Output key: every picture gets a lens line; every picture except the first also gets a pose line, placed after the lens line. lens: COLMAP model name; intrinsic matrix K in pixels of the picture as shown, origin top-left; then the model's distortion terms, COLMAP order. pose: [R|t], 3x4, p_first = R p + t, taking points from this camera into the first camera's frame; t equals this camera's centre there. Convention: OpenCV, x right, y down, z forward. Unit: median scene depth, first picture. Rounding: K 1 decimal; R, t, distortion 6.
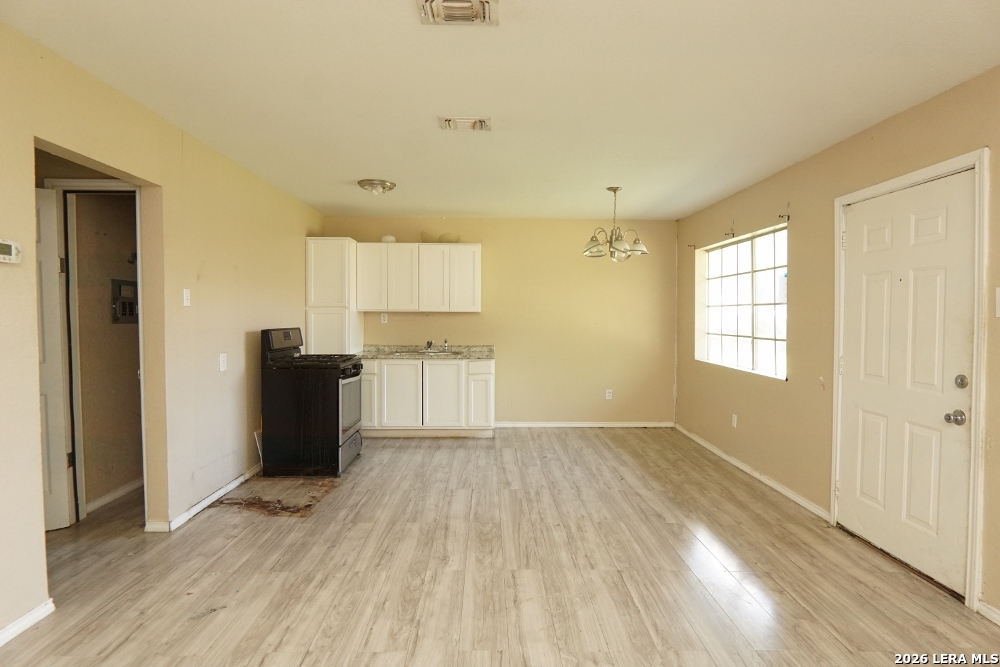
lens RADIAL K [[532.2, 0, 503.3], [0, 532.2, 329.6], [0, 0, 1]] dist [-0.034346, 0.008847]
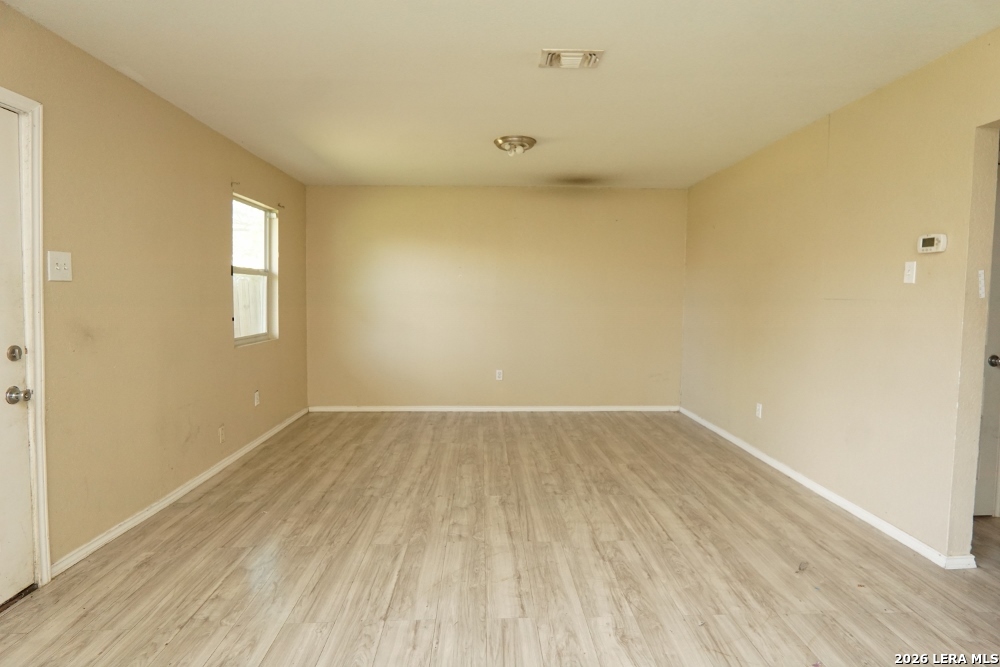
lens RADIAL K [[532.2, 0, 500.3], [0, 532.2, 326.0], [0, 0, 1]] dist [-0.034346, 0.008847]
pose [[-0.999828, -0.017459, -0.006184, 0.052140], [-0.017945, 0.995788, 0.089915, -0.029370], [0.004588, 0.090011, -0.995930, 1.398184]]
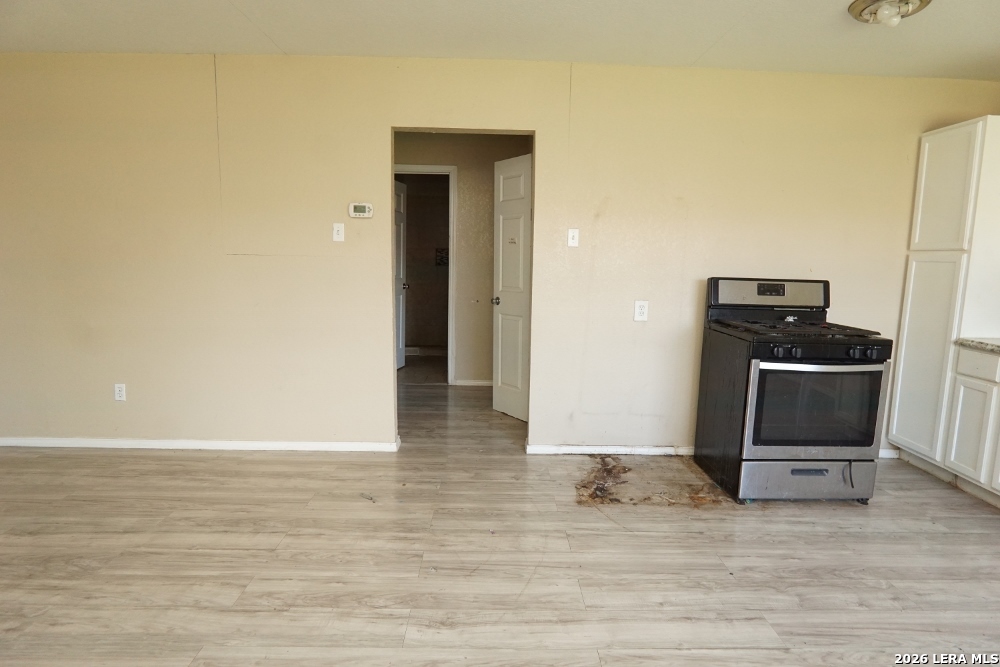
lens RADIAL K [[532.2, 0, 505.4], [0, 532.2, 328.4], [0, 0, 1]] dist [-0.034346, 0.008847]
pose [[-0.007701, 0.128993, -0.991616, 0.414450], [-0.047546, 0.990476, 0.129214, -0.015474], [0.998839, 0.048142, -0.001495, 0.895748]]
